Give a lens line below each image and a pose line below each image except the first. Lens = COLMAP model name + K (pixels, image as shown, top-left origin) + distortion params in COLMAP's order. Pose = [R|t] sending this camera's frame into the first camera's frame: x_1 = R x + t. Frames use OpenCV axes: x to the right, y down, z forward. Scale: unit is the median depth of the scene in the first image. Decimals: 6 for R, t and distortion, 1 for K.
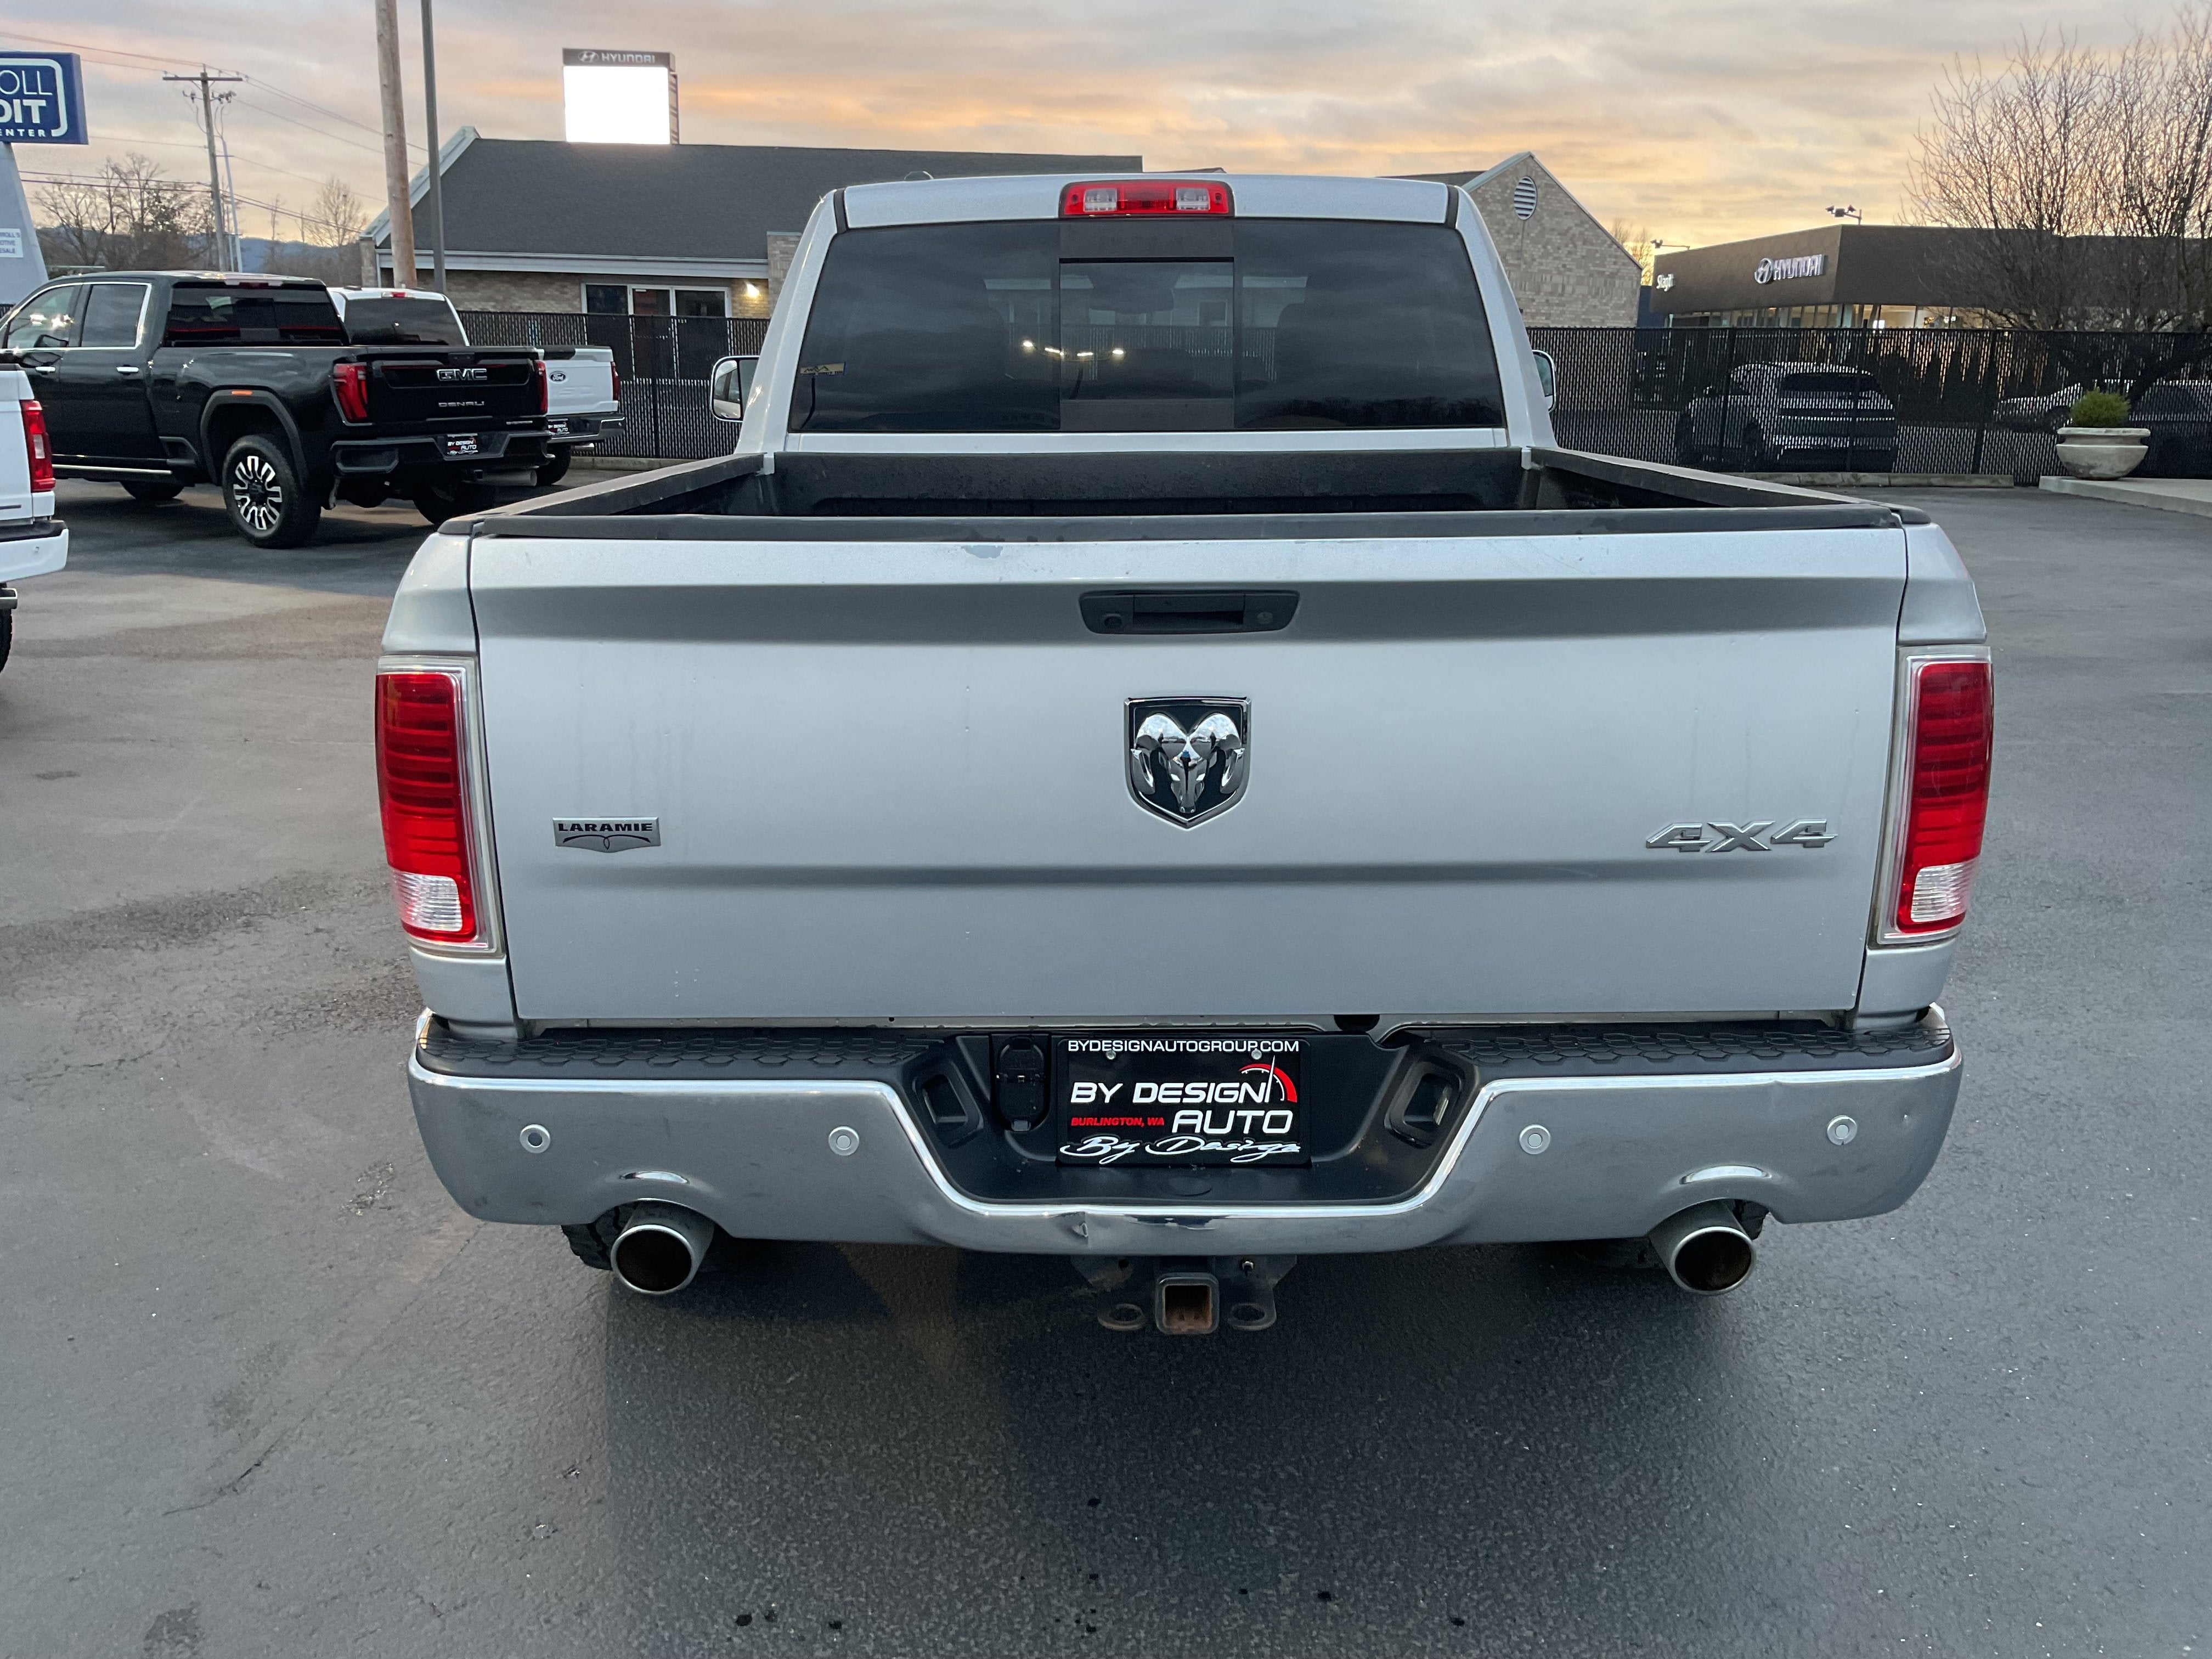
lens RADIAL K [[1879.1, 0, 1106.0], [0, 1879.1, 829.5], [0, 0, 1]] dist [0.037732, -0.070902]
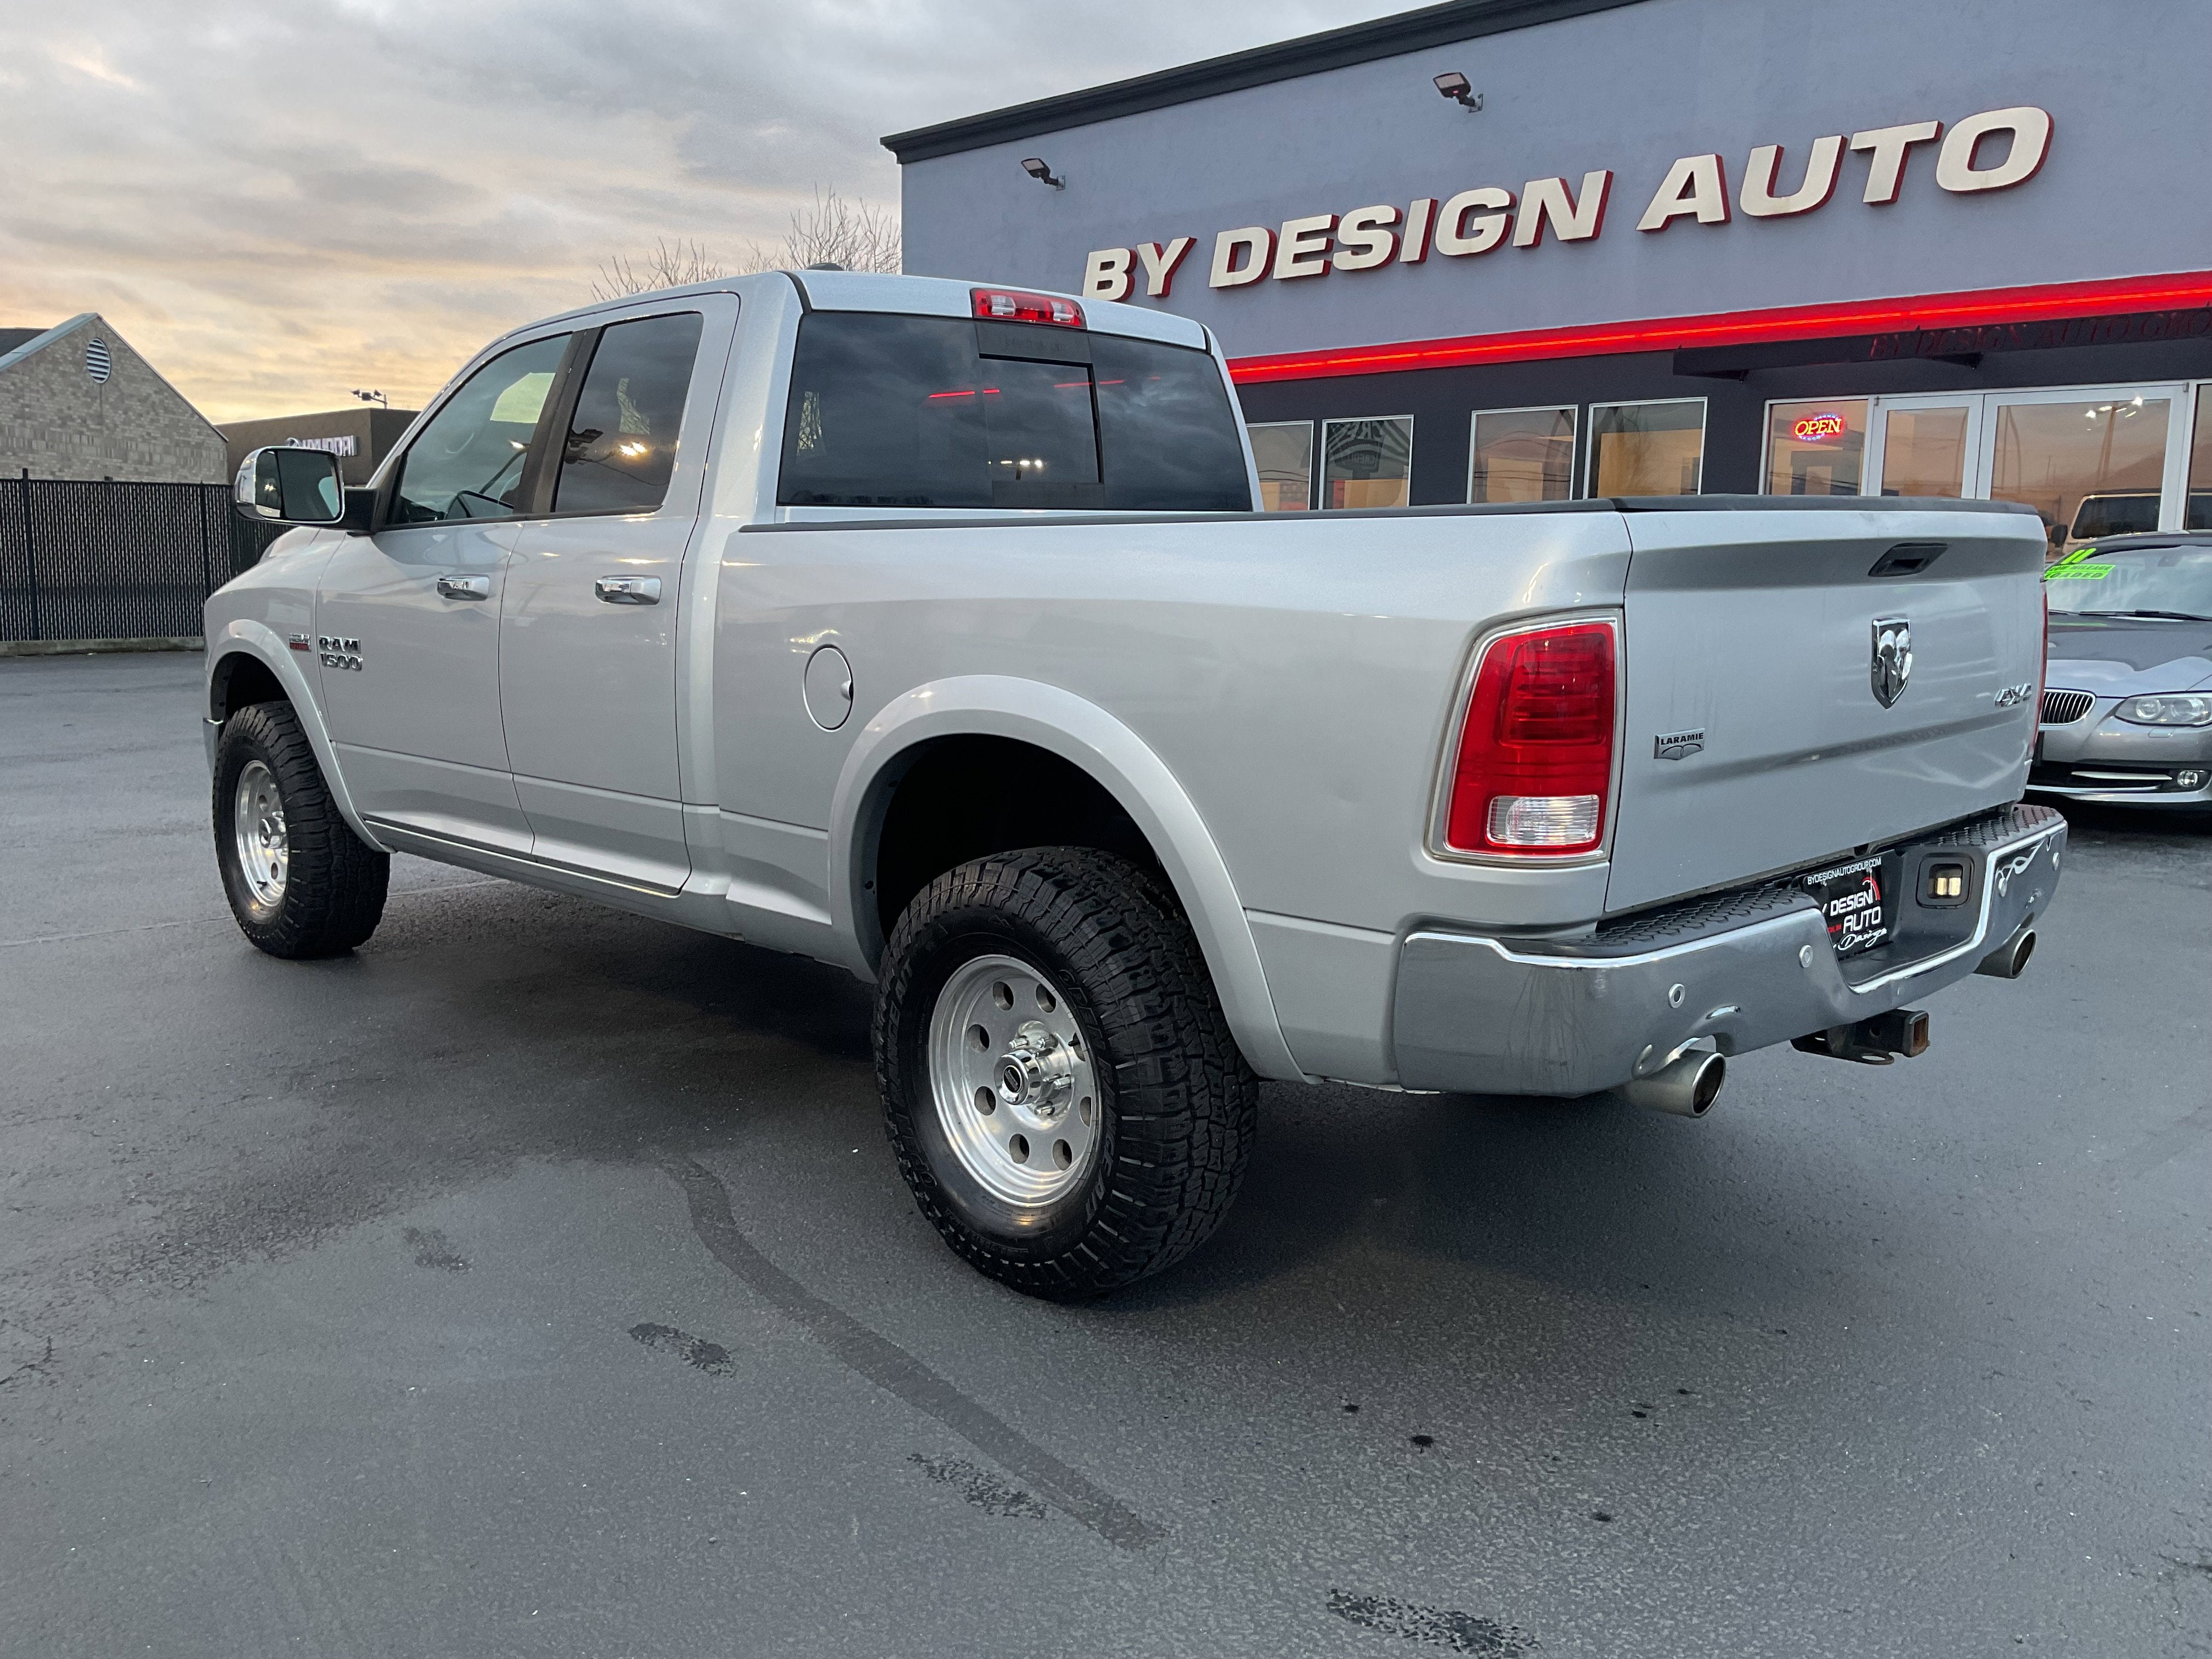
lens RADIAL K [[1884.6, 0, 1106.0], [0, 1884.6, 829.5], [0, 0, 1]] dist [0.125971, -0.250912]
pose [[0.710248, -0.108267, 0.695576, -1.253950], [0.175328, 0.984171, -0.025838, 0.020852], [-0.681768, 0.140305, 0.717988, 0.304099]]
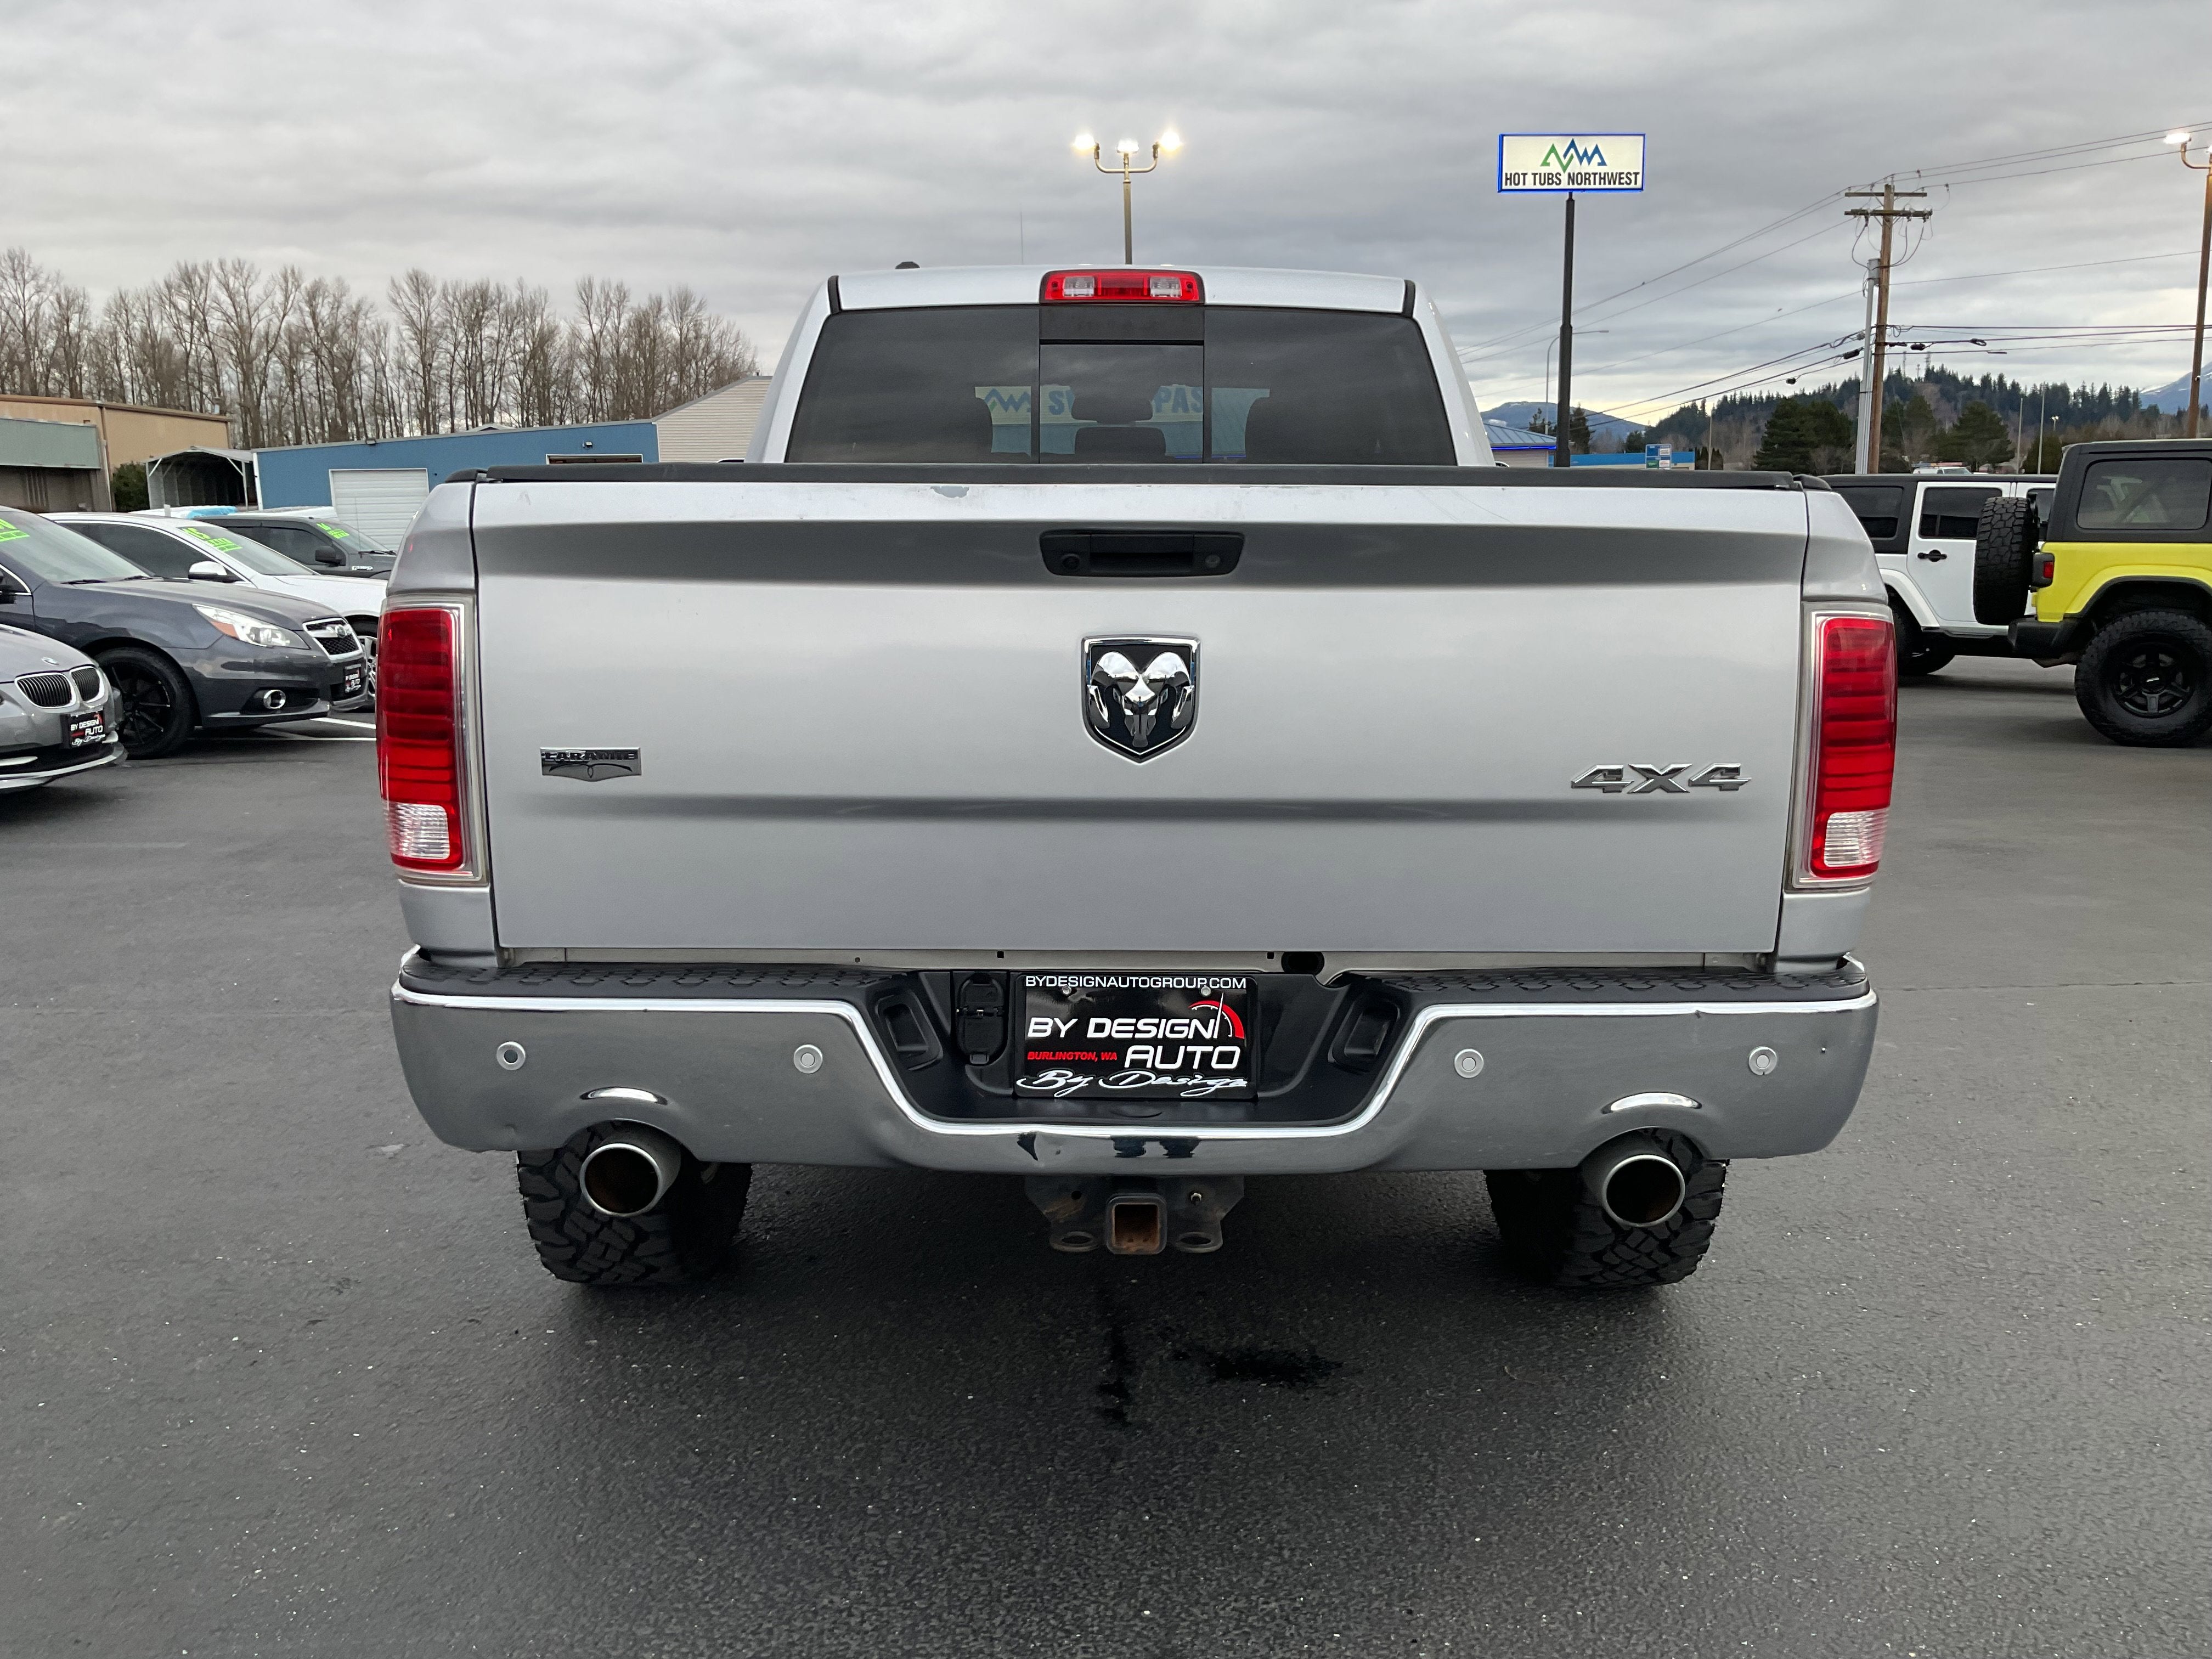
lens RADIAL K [[1896.2, 0, 1106.0], [0, 1896.2, 829.5], [0, 0, 1]] dist [0.034274, -0.060630]
pose [[0.999917, 0.011543, 0.005767, 0.015956], [-0.010893, 0.994695, -0.102292, 0.126814], [-0.006917, 0.102221, 0.994738, -0.053223]]
